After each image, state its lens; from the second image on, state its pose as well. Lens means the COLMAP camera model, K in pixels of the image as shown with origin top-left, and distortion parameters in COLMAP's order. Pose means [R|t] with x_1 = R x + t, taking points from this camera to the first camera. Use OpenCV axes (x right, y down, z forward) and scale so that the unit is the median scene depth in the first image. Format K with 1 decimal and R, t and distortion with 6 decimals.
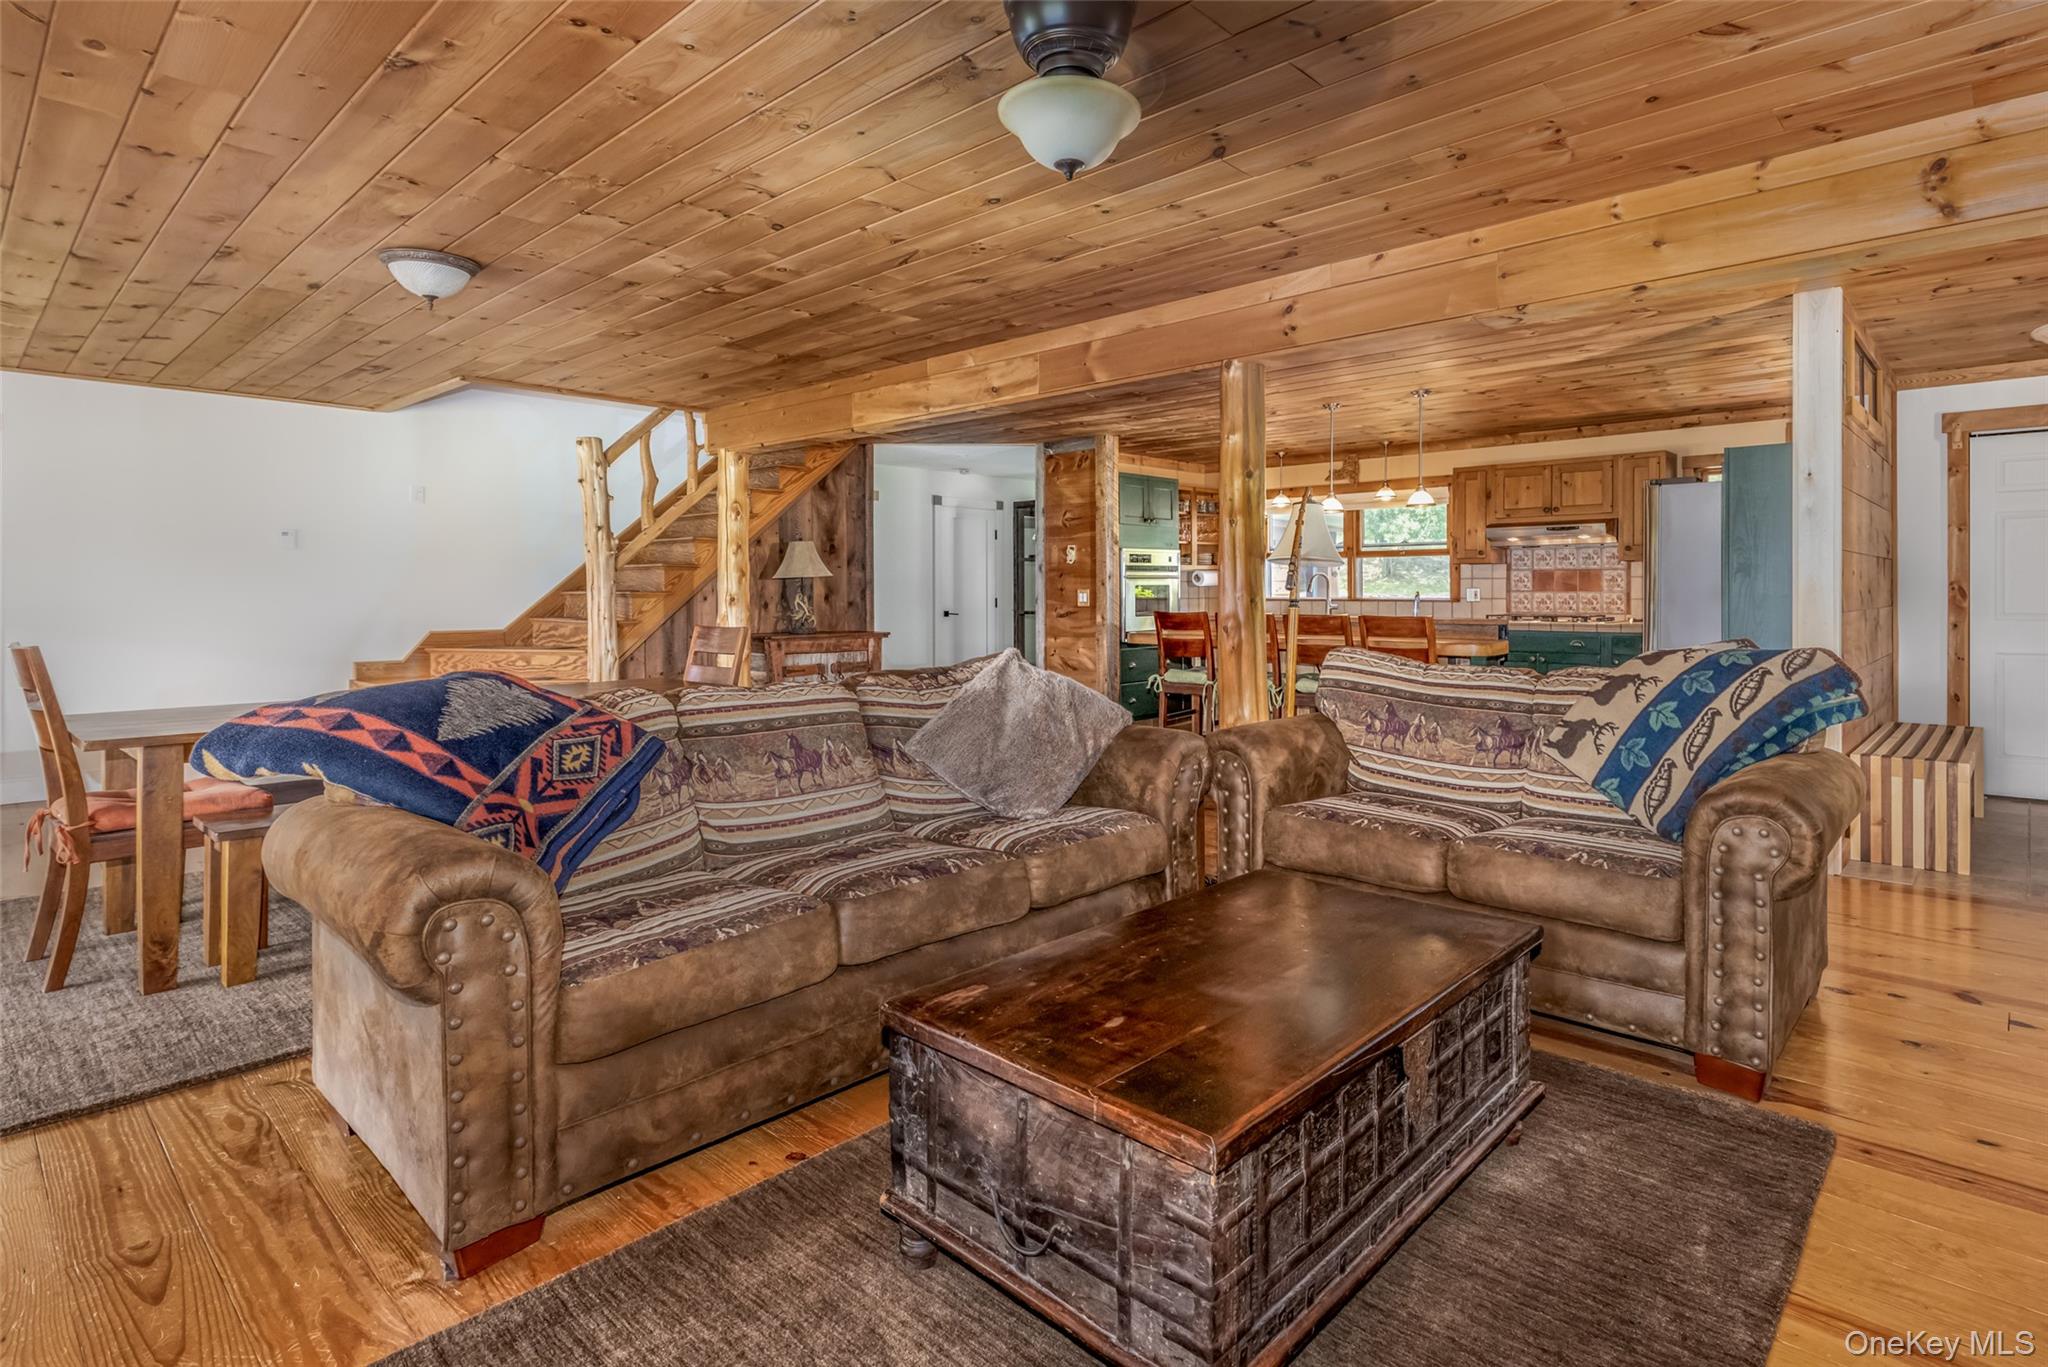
lens RADIAL K [[1043.7, 0, 1100.7], [0, 1043.7, 602.3], [0, 0, 1]] dist [0.002726, -0.000111]
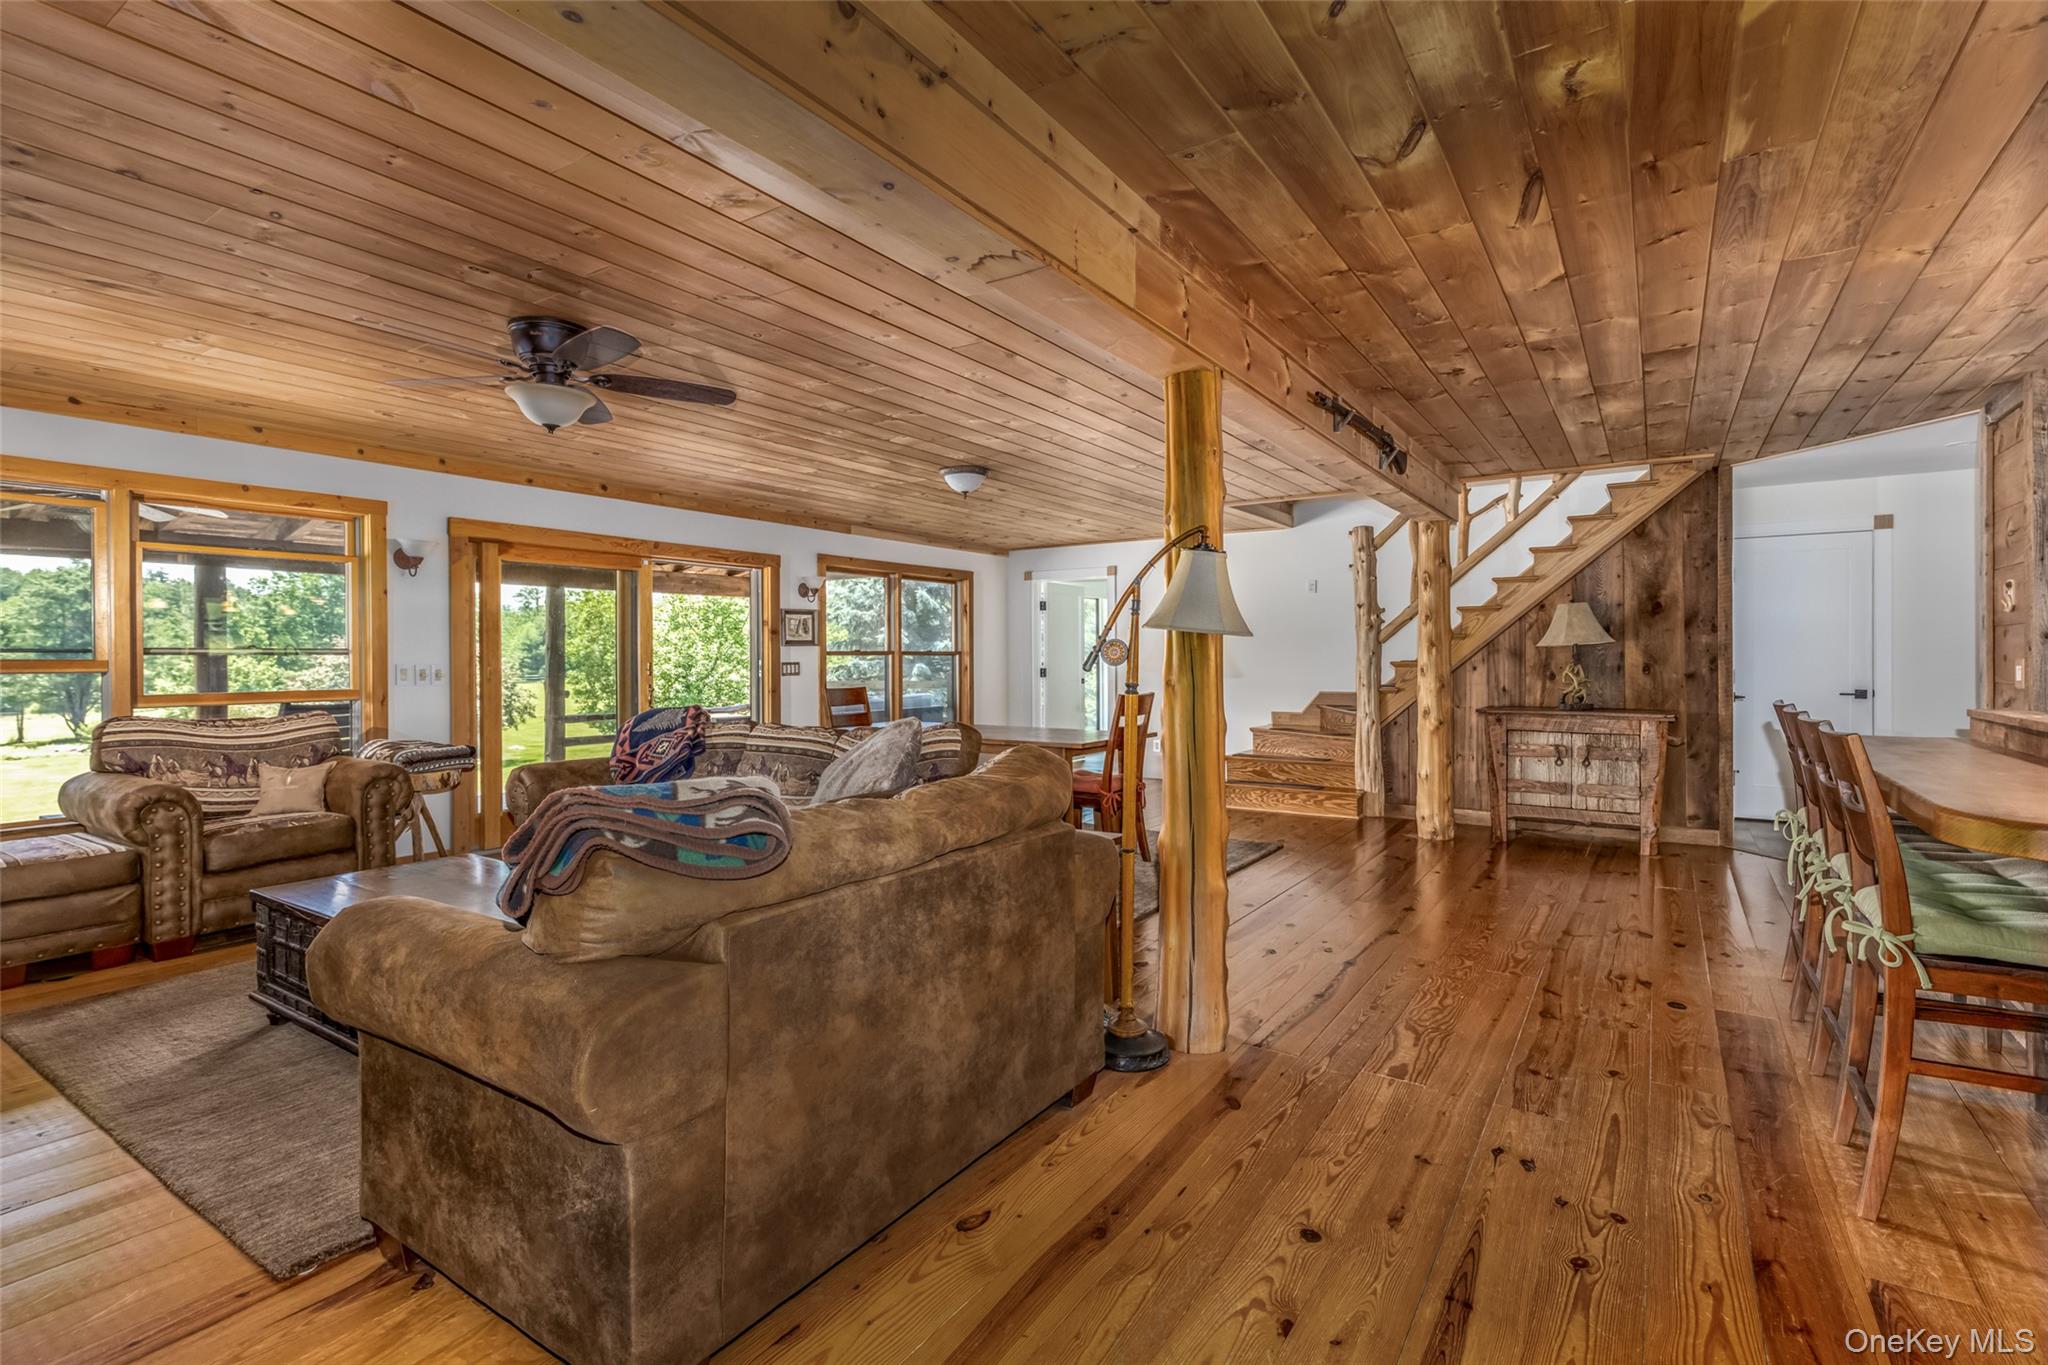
lens RADIAL K [[960.4, 0, 991.5], [0, 960.4, 661.1], [0, 0, 1]] dist [0.000755, 0.000257]
pose [[0.114740, 0.003168, -0.993391, 0.504455], [-0.004383, 0.999987, 0.002682, -0.011693], [0.993386, 0.004046, 0.114752, 0.477218]]
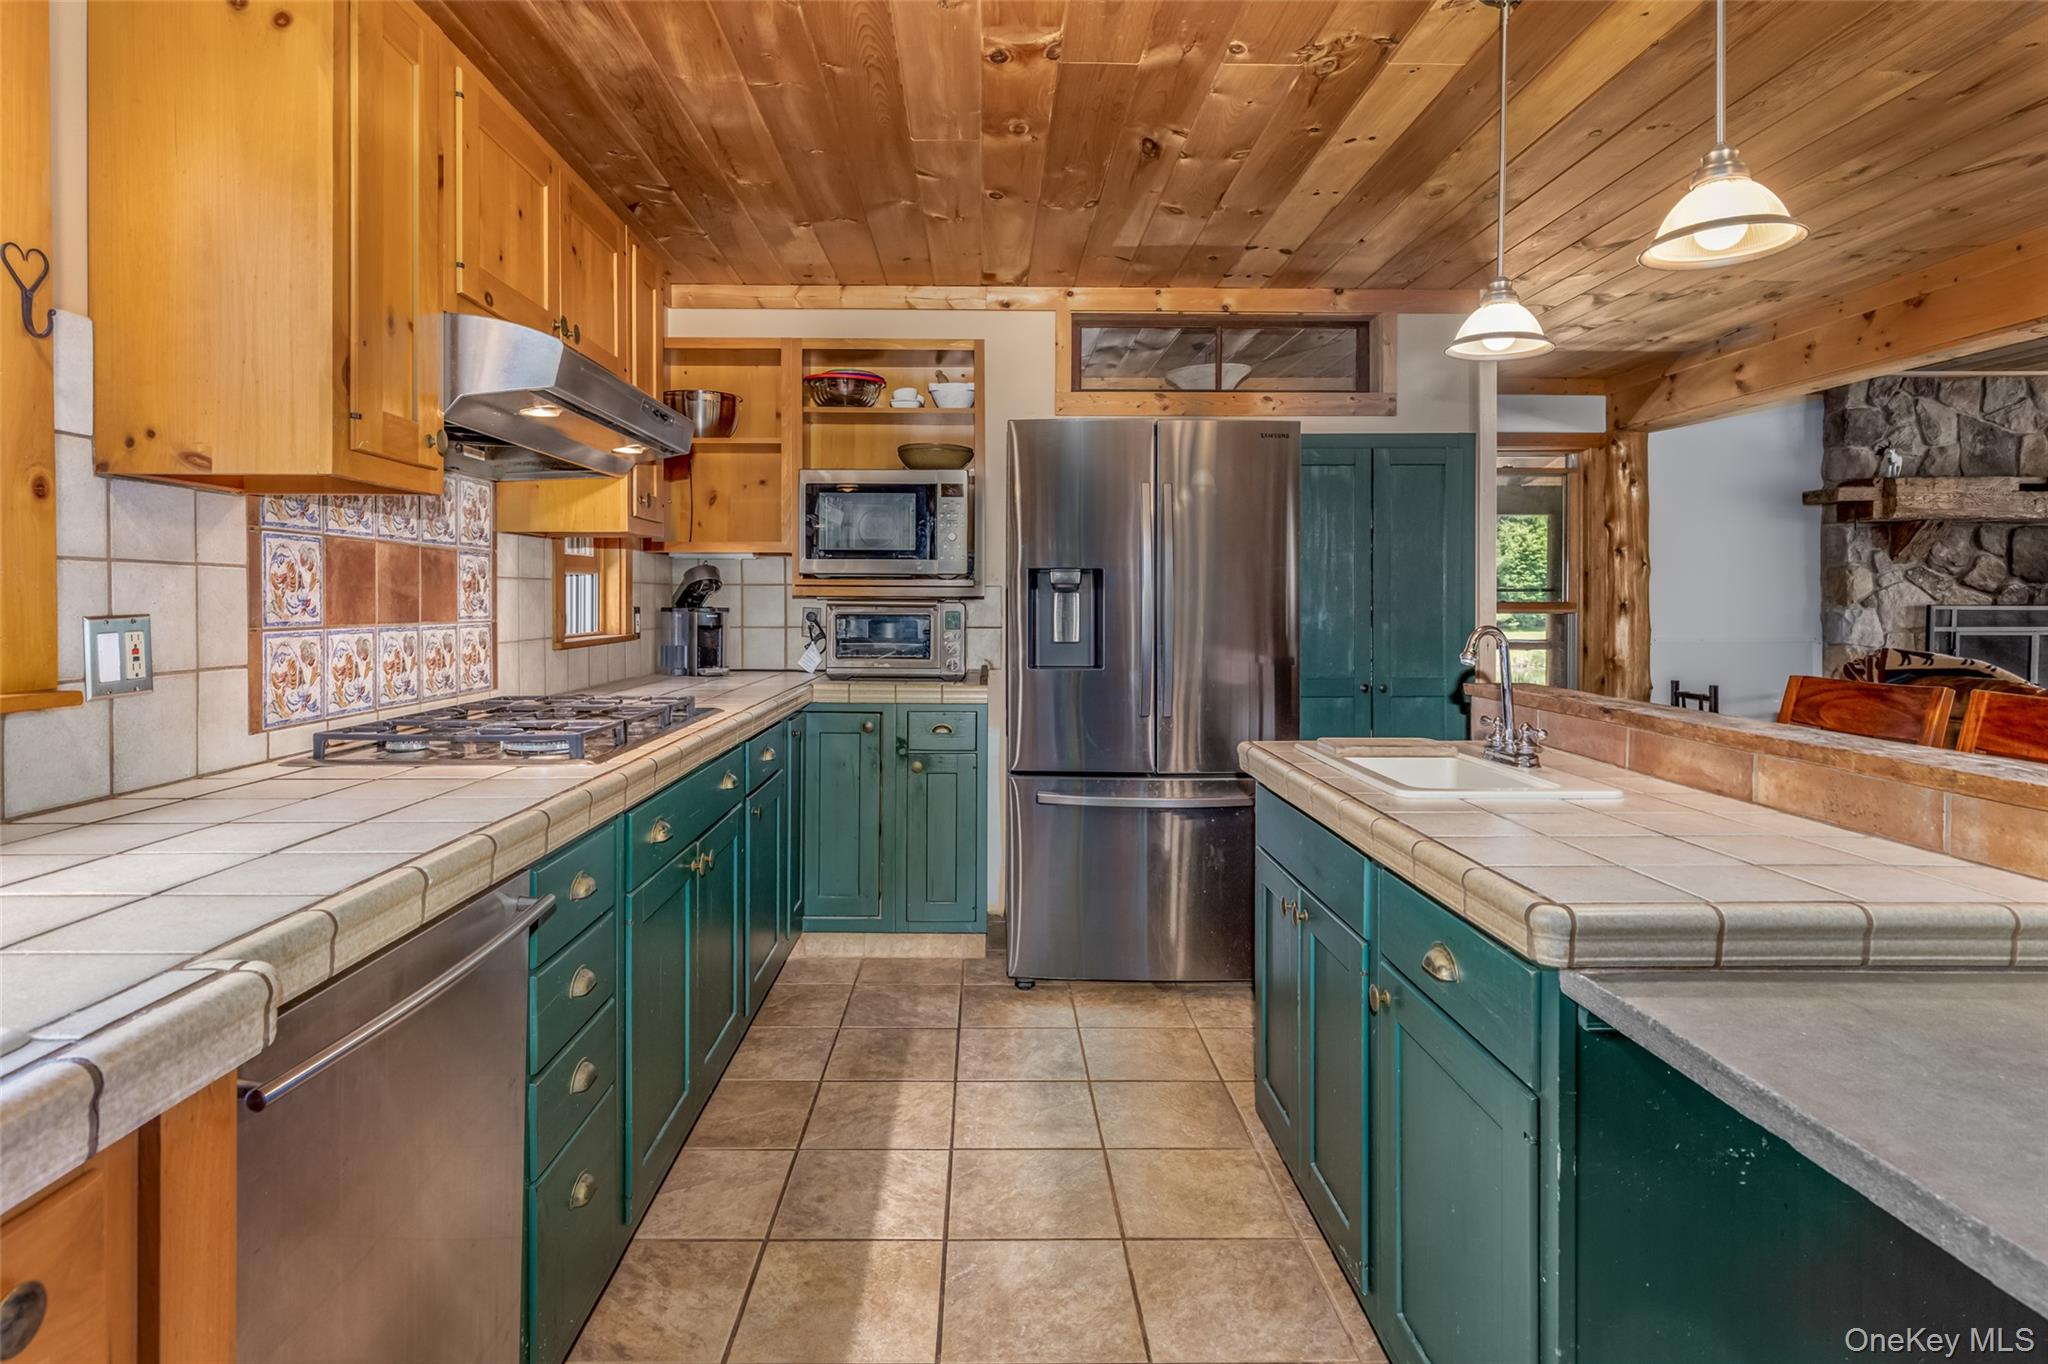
lens RADIAL K [[1092.7, 0, 1001.7], [0, 1092.7, 605.4], [0, 0, 1]] dist [0.000943, 0.000529]
pose [[-0.675114, -0.001645, 0.737712, 0.151685], [0.008812, 0.999908, 0.010293, -0.019081], [-0.737661, 0.013450, -0.675037, 1.215691]]
